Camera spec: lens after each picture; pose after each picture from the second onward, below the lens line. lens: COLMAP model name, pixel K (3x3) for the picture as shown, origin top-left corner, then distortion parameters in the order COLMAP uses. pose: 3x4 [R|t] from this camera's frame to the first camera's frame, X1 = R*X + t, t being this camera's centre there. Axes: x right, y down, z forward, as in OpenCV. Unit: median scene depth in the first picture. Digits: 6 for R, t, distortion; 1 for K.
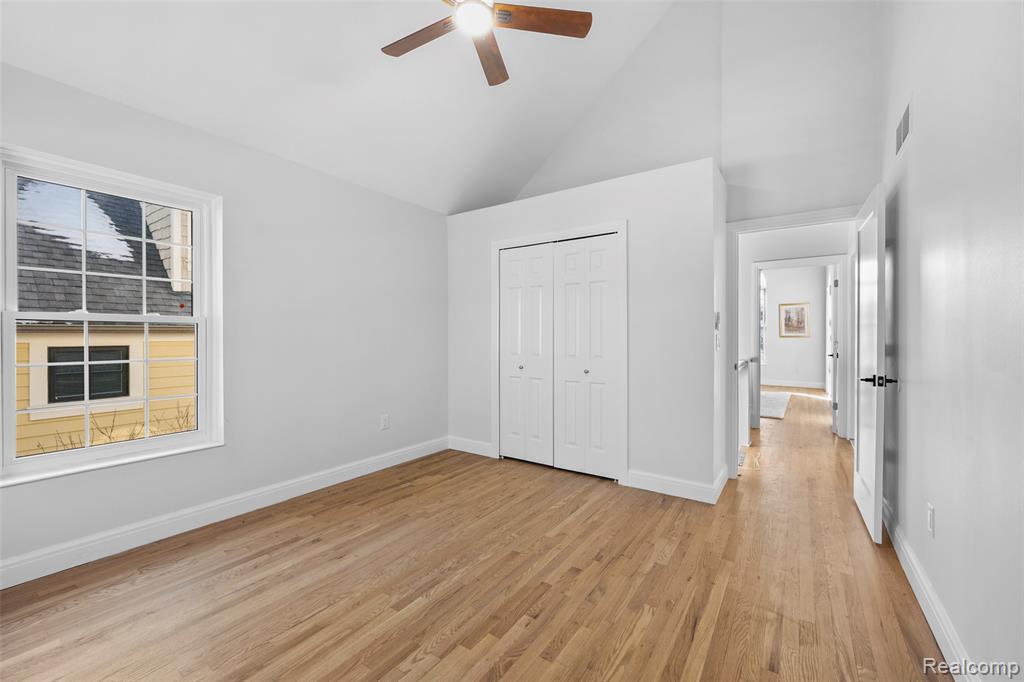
lens RADIAL K [[418.1, 0, 508.8], [0, 418.1, 340.8], [0, 0, 1]] dist [-0.000507, 0.000183]
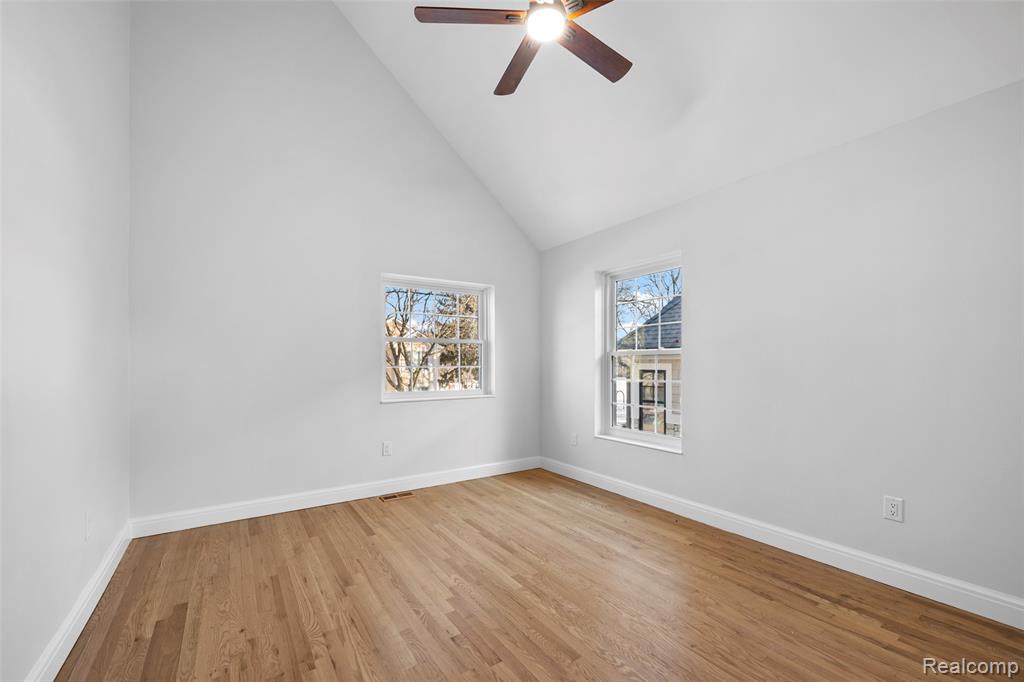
lens RADIAL K [[418.1, 0, 510.0], [0, 418.1, 351.8], [0, 0, 1]] dist [-0.000507, 0.000183]
pose [[-0.362507, -0.026959, -0.931591, 0.691968], [-0.008574, 0.999636, -0.025592, -0.012737], [0.931942, -0.001290, -0.362606, 1.053879]]
